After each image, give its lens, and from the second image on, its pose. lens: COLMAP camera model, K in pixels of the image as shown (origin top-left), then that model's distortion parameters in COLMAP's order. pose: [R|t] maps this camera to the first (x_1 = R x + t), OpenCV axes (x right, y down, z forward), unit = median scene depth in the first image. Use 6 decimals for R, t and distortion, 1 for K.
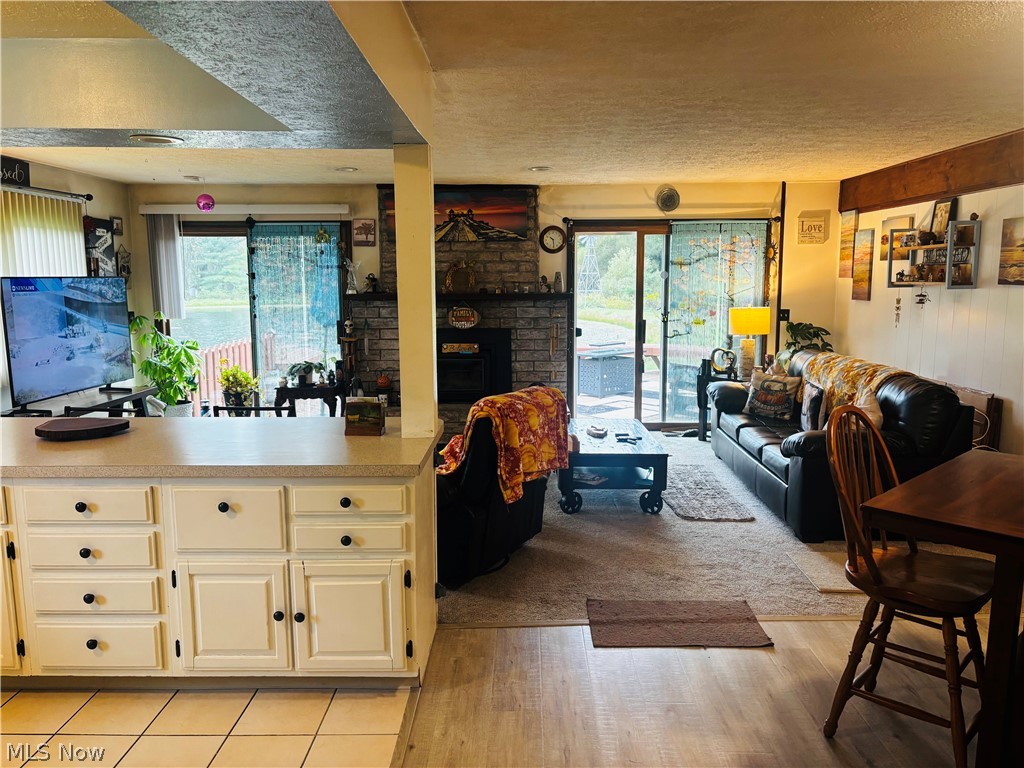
lens RADIAL K [[770.7, 0, 513.6], [0, 770.7, 380.9], [0, 0, 1]] dist [0.052670, -0.056209]
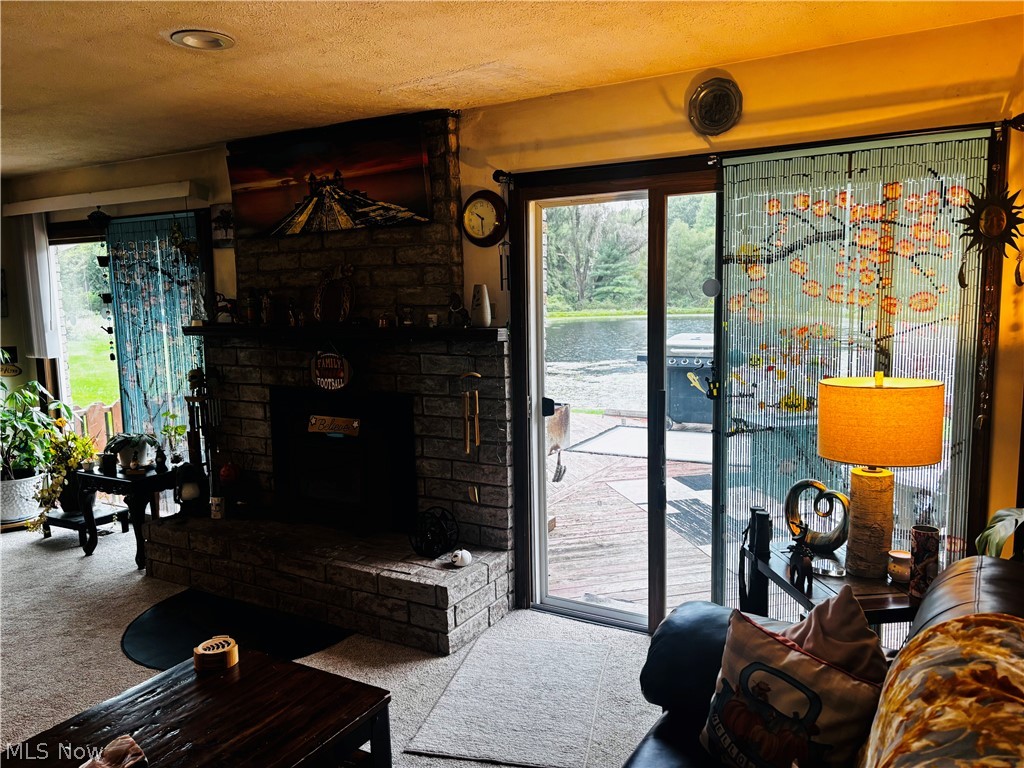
lens RADIAL K [[770.7, 0, 518.7], [0, 770.7, 388.1], [0, 0, 1]] dist [0.052670, -0.056209]
pose [[0.872199, 0.048398, -0.486750, 0.316819], [-0.048889, 0.998736, 0.011702, -0.082906], [0.486701, 0.013591, 0.873463, 0.586923]]
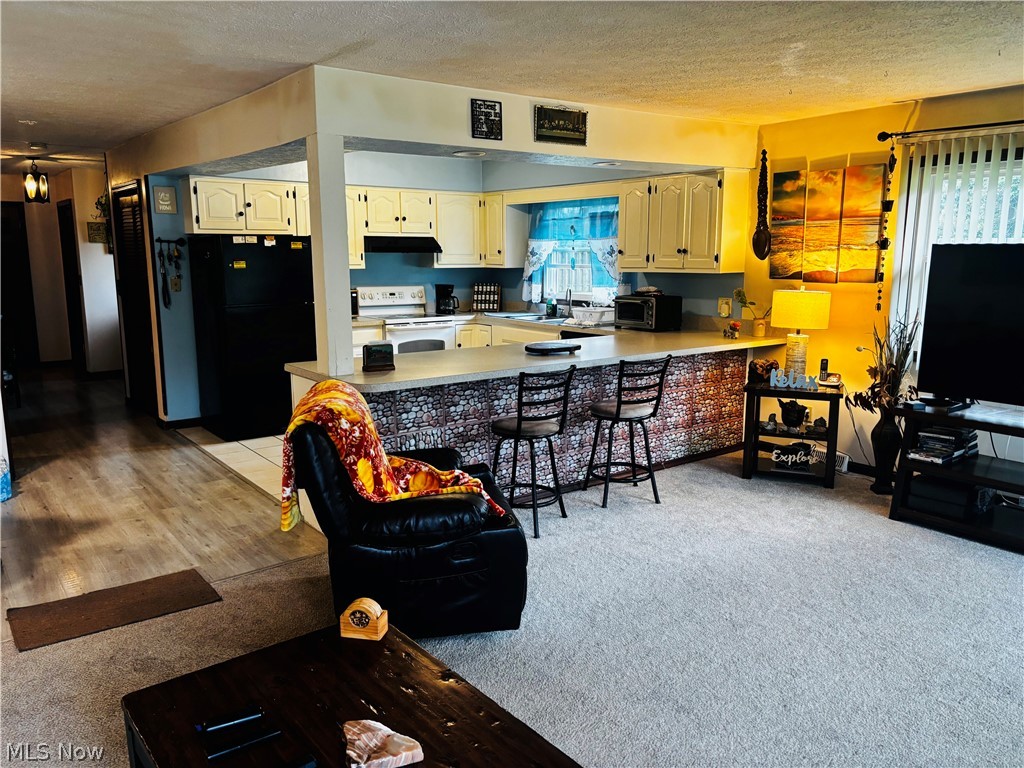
lens RADIAL K [[770.7, 0, 518.5], [0, 770.7, 390.3], [0, 0, 1]] dist [0.052670, -0.056209]
pose [[-0.780821, 0.113099, -0.614433, 0.178836], [-0.083155, 0.955914, 0.281628, -0.120749], [0.619197, 0.270994, -0.736992, 0.915540]]
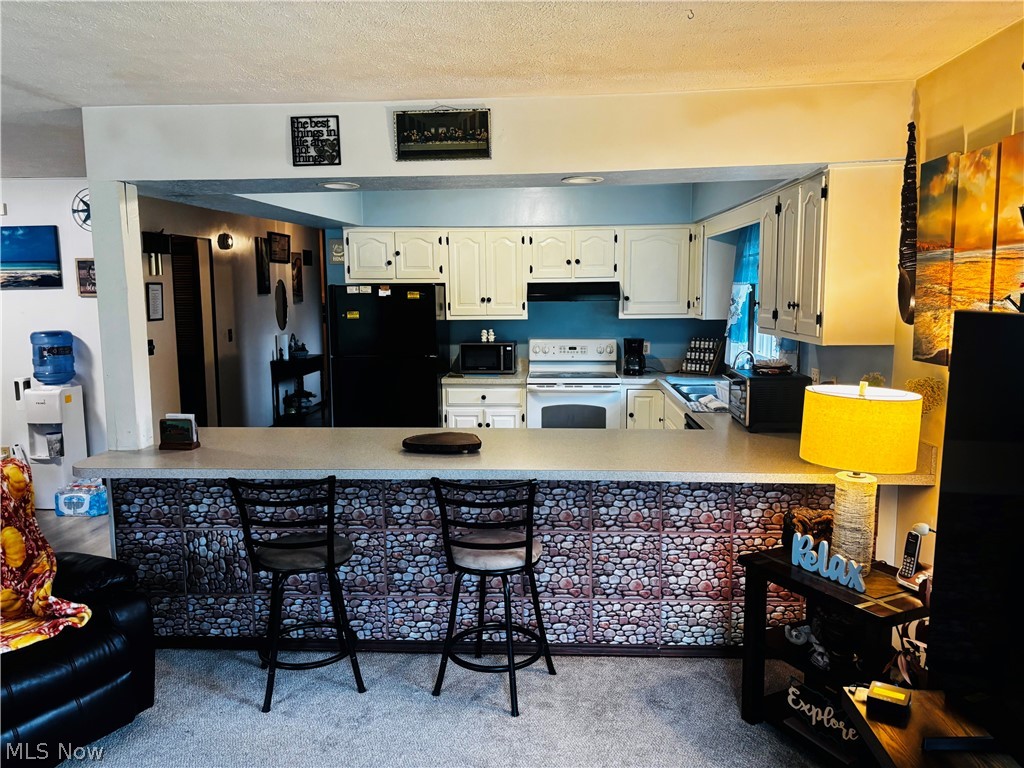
lens RADIAL K [[770.7, 0, 516.5], [0, 770.7, 384.9], [0, 0, 1]] dist [0.052670, -0.056209]
pose [[-0.999468, 0.004953, 0.032225, -0.305807], [0.013109, 0.966022, 0.258126, -0.127037], [-0.029851, 0.258411, -0.965574, 0.881804]]
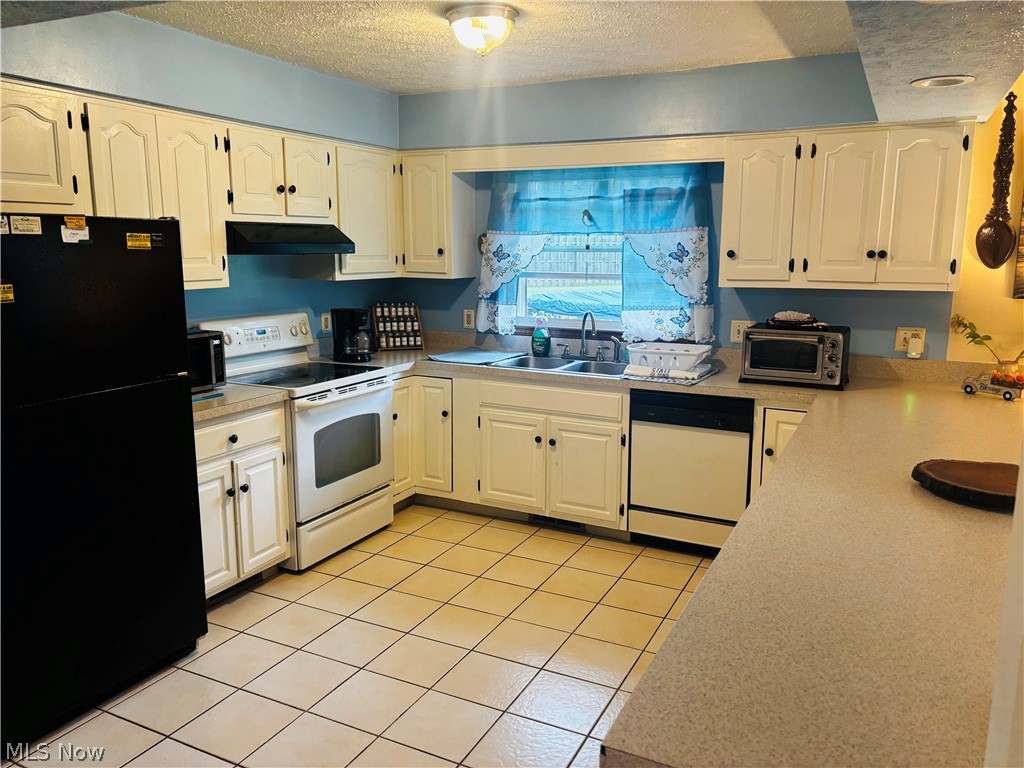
lens RADIAL K [[770.7, 0, 517.3], [0, 770.7, 381.4], [0, 0, 1]] dist [0.052670, -0.056209]
pose [[-0.429106, 0.158560, -0.889228, 0.075628], [-0.126665, 0.964181, 0.233048, -0.054759], [0.894329, 0.212637, -0.393652, 0.395286]]
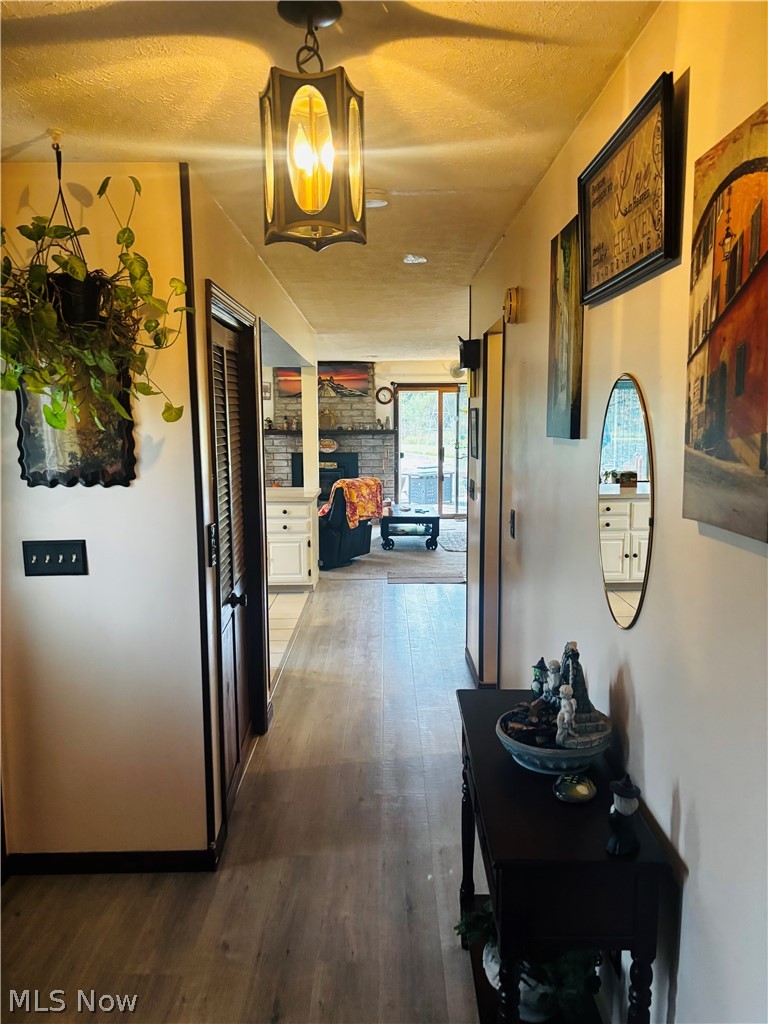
lens RADIAL K [[770.7, 0, 384.4], [0, 770.7, 519.3], [0, 0, 1]] dist [0.052670, -0.056209]
pose [[0.999871, -0.002221, 0.015935, 0.025181], [0.002215, 0.999997, 0.000376, 0.066853], [-0.015936, -0.000341, 0.999873, -0.564719]]
